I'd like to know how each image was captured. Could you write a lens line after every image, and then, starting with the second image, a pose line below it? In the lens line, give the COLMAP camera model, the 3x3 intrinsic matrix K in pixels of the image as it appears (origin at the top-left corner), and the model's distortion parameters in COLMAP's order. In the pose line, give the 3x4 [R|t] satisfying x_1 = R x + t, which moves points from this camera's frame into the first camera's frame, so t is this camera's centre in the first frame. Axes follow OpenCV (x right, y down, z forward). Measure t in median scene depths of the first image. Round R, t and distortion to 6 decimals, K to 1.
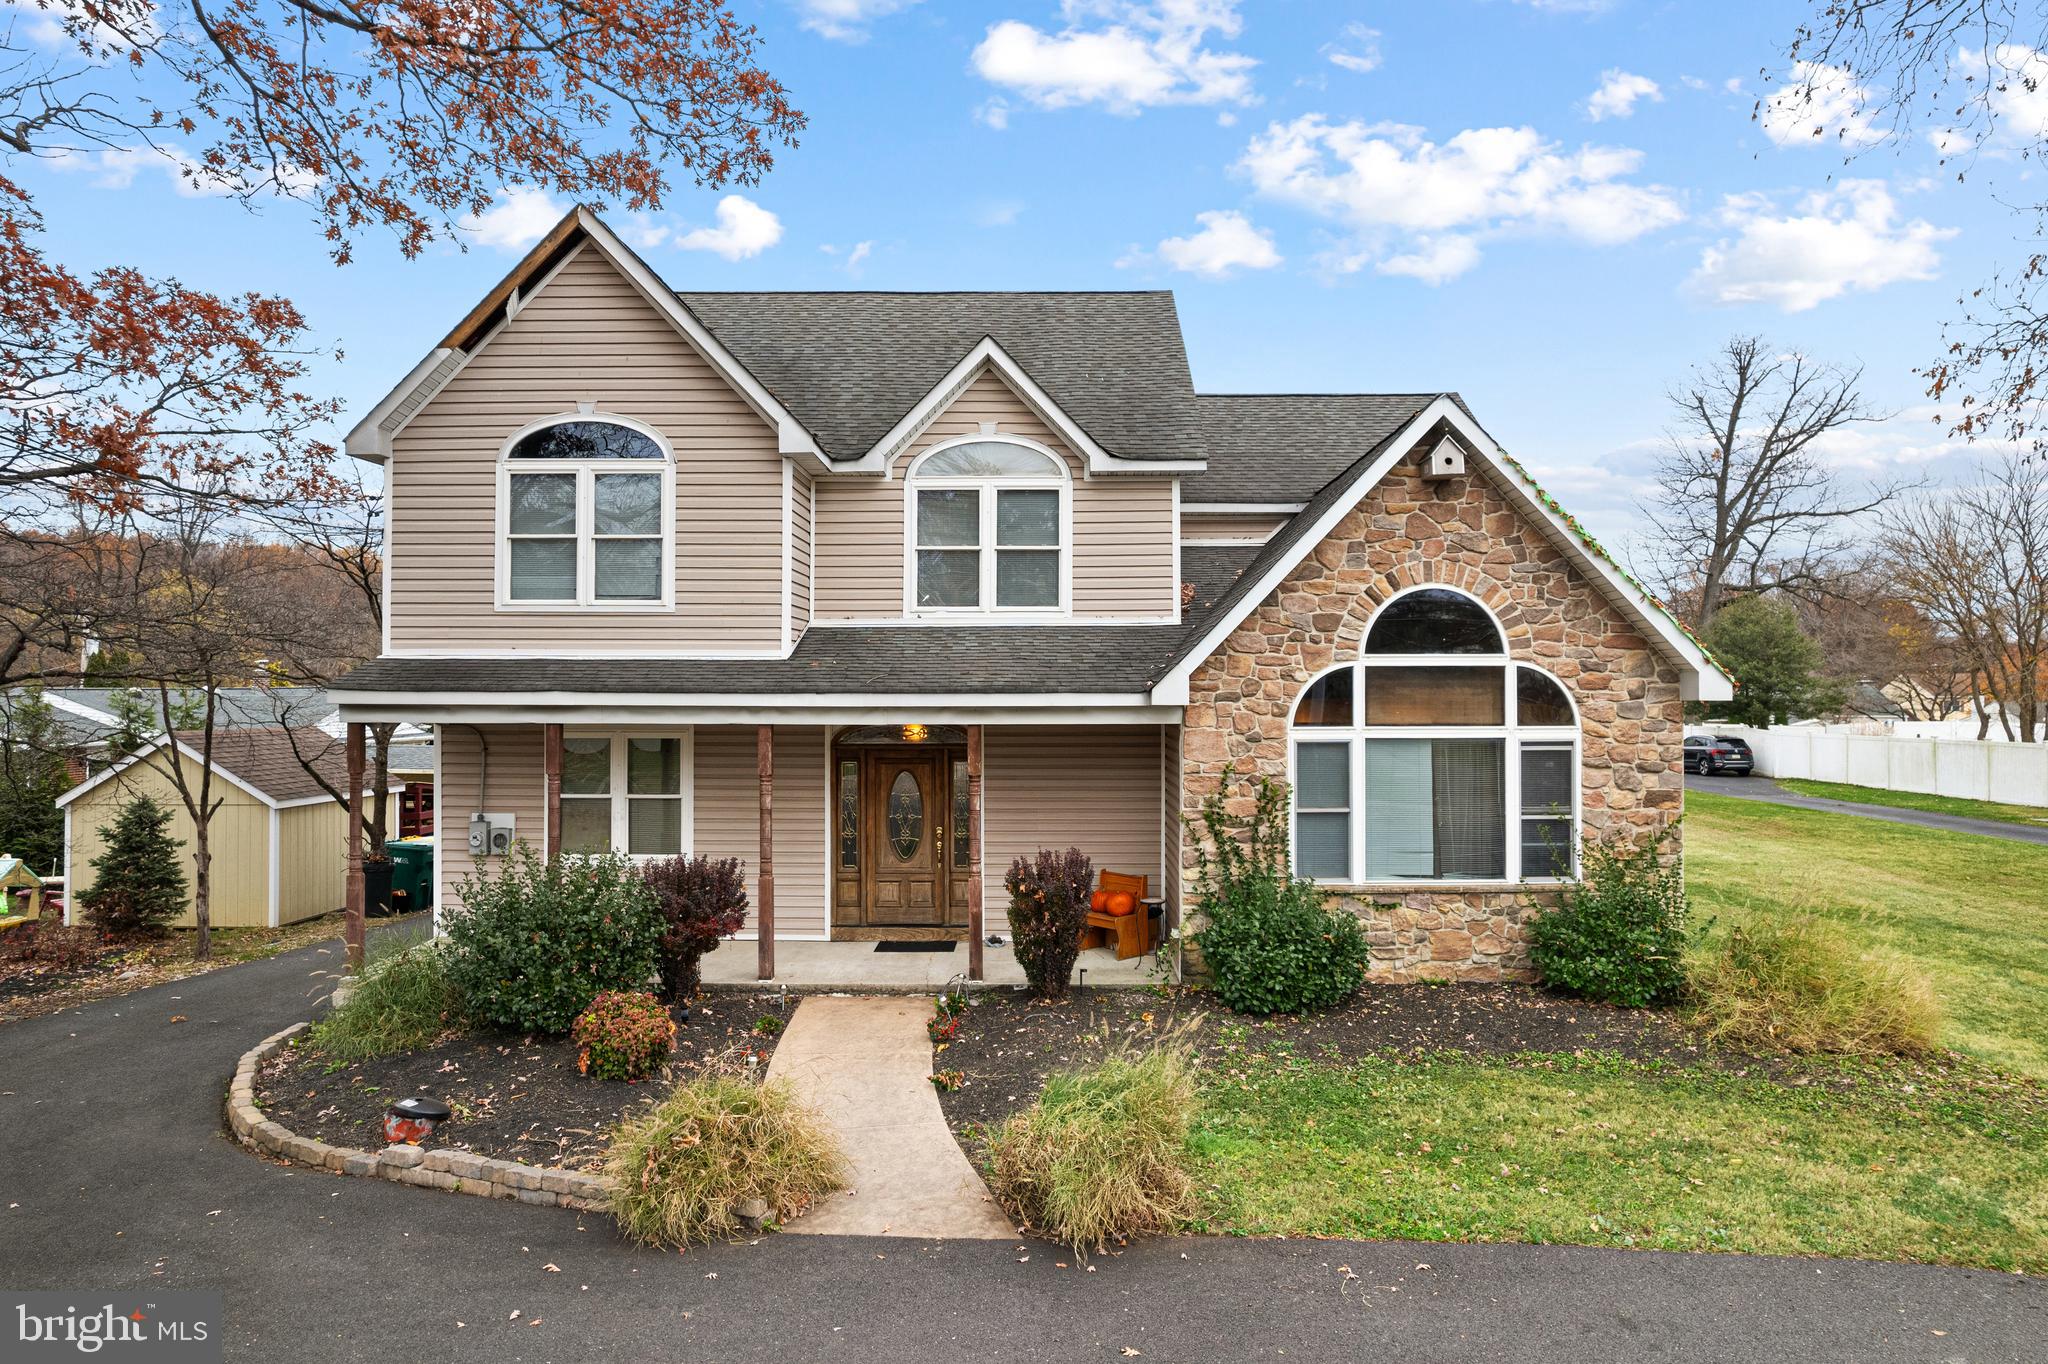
lens RADIAL K [[1310.0, 0, 1023.8], [0, 1310.0, 655.9], [0, 0, 1]] dist [-0.051436, 0.036188]
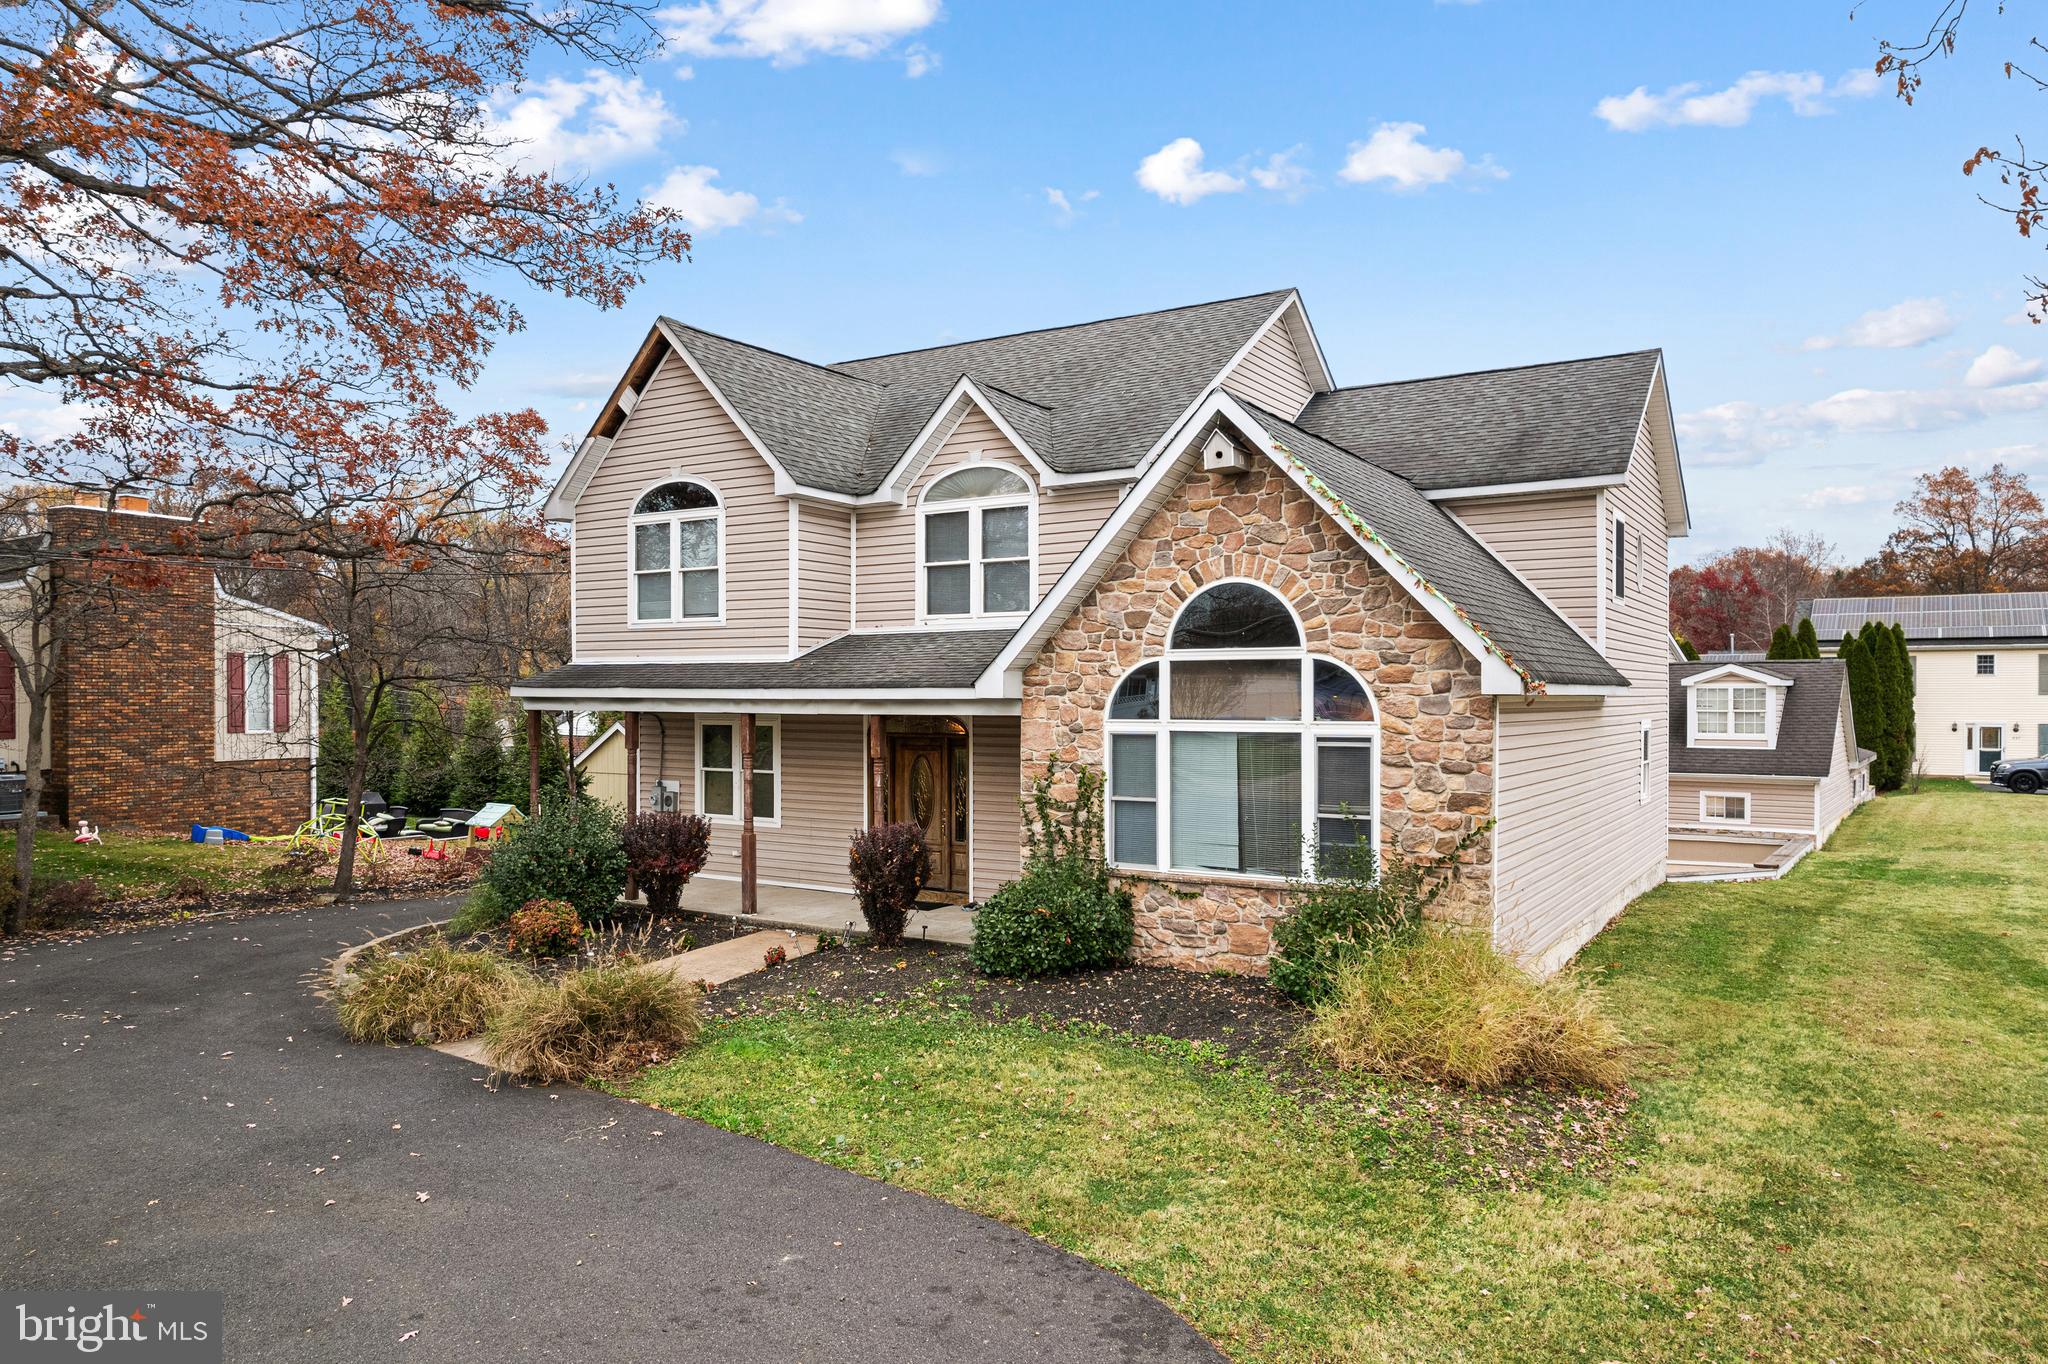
lens RADIAL K [[1307.2, 0, 1029.7], [0, 1307.2, 689.0], [0, 0, 1]] dist [-0.073214, 0.064632]
pose [[0.856583, -0.001741, -0.516006, 0.697424], [0.012205, 0.999783, 0.016887, 0.011240], [0.515865, -0.020763, 0.856418, 0.061888]]
